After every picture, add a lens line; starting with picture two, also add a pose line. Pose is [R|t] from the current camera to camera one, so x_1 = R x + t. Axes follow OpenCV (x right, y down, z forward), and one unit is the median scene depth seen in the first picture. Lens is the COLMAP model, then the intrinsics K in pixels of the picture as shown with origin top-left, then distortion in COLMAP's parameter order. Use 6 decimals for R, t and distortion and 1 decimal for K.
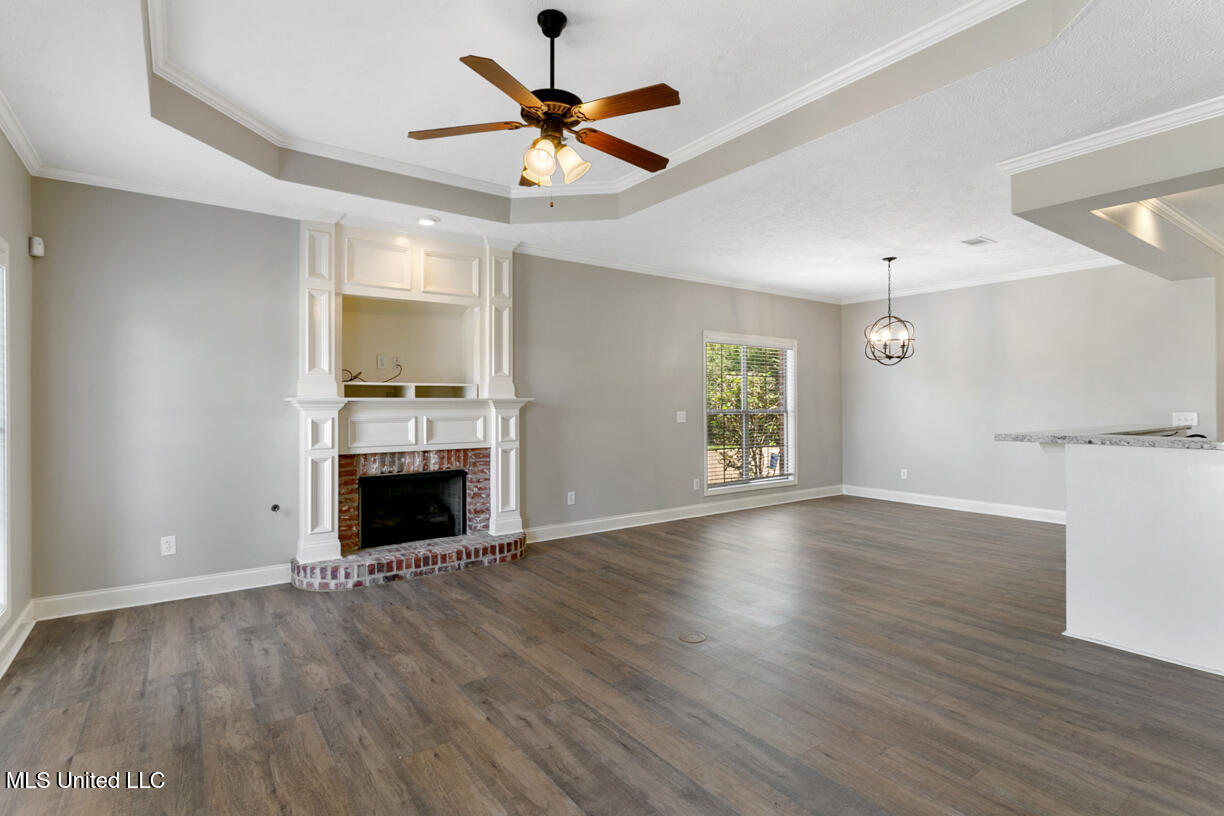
lens RADIAL K [[597.6, 0, 608.9], [0, 597.6, 407.0], [0, 0, 1]] dist [0.001805, 0.000273]
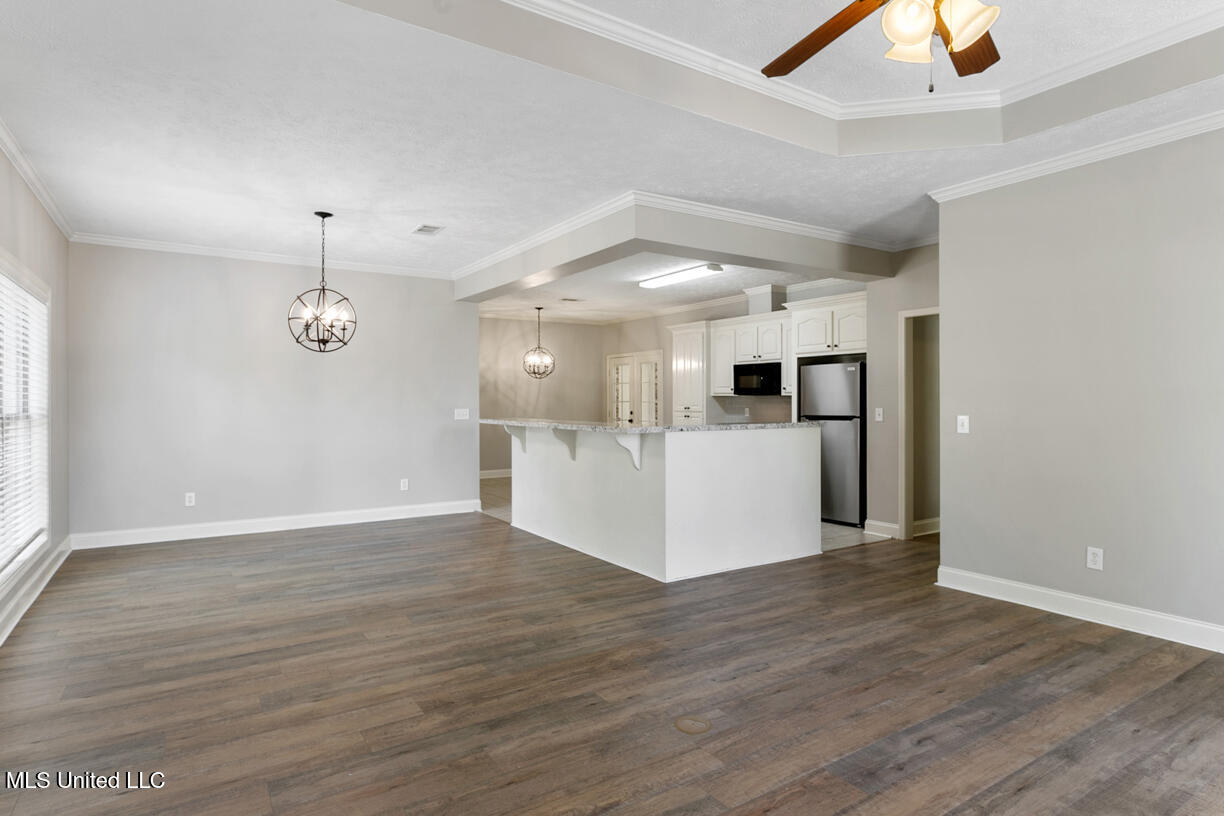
lens RADIAL K [[663.7, 0, 611.6], [0, 663.7, 404.4], [0, 0, 1]] dist [0.000899, 0.000674]
pose [[0.046236, 0.000388, 0.998930, -0.758028], [0.005980, 0.999982, -0.000666, 0.000816], [-0.998913, 0.006005, 0.046233, 1.209518]]
